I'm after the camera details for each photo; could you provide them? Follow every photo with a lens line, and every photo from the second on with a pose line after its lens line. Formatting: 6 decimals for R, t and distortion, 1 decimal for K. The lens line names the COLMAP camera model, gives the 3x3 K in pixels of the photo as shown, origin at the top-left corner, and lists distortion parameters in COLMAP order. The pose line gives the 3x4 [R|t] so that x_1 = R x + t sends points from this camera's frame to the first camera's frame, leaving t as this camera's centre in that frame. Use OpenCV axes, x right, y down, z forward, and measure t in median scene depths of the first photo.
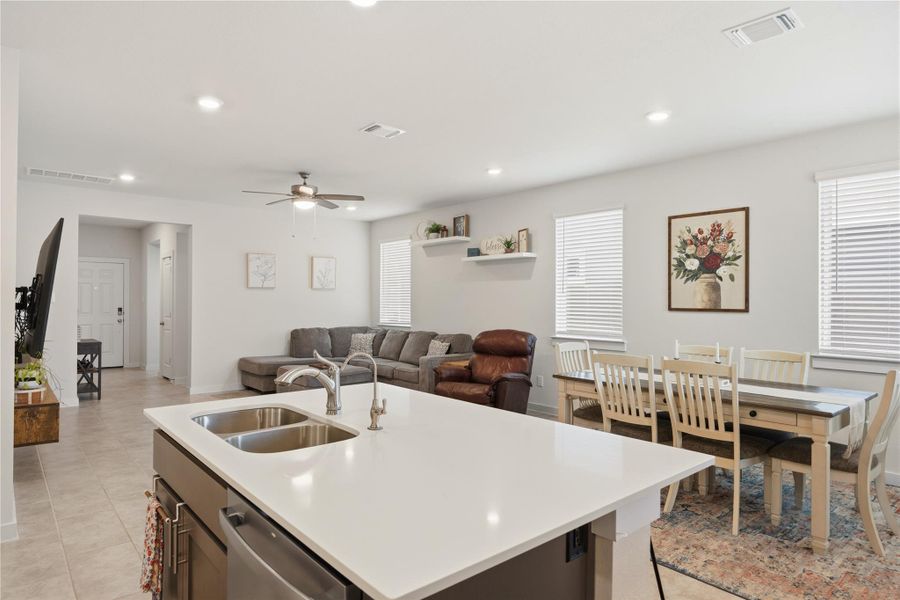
lens RADIAL K [[530.2, 0, 448.4], [0, 530.2, 300.4], [0, 0, 1]] dist [-0.007051, -0.001744]
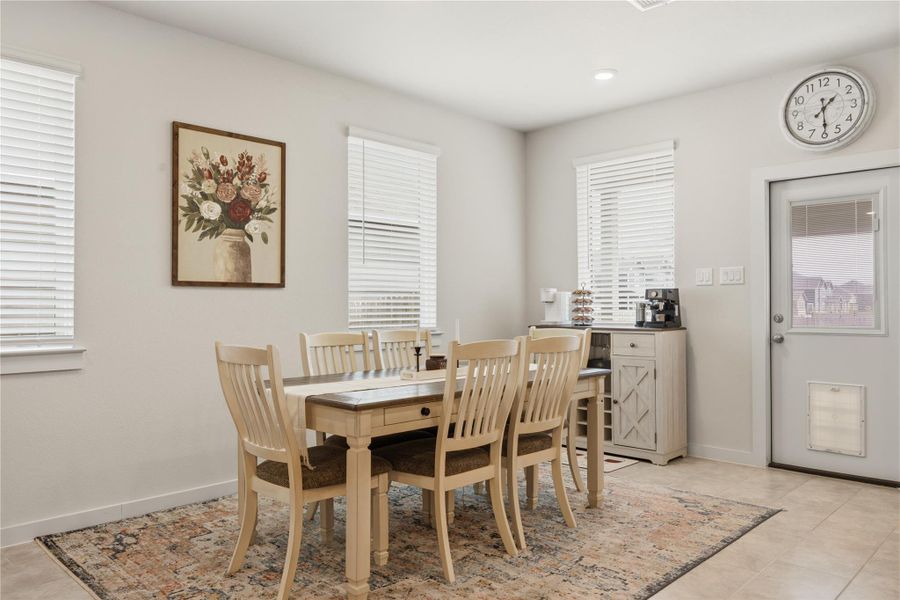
lens RADIAL K [[658.4, 0, 449.2], [0, 658.4, 297.0], [0, 0, 1]] dist [0.004007, 0.001914]
pose [[-0.088510, -0.004235, 0.996066, -0.259901], [-0.003488, 0.999986, 0.003941, 0.022599], [-0.996069, -0.003126, -0.088524, 0.616134]]
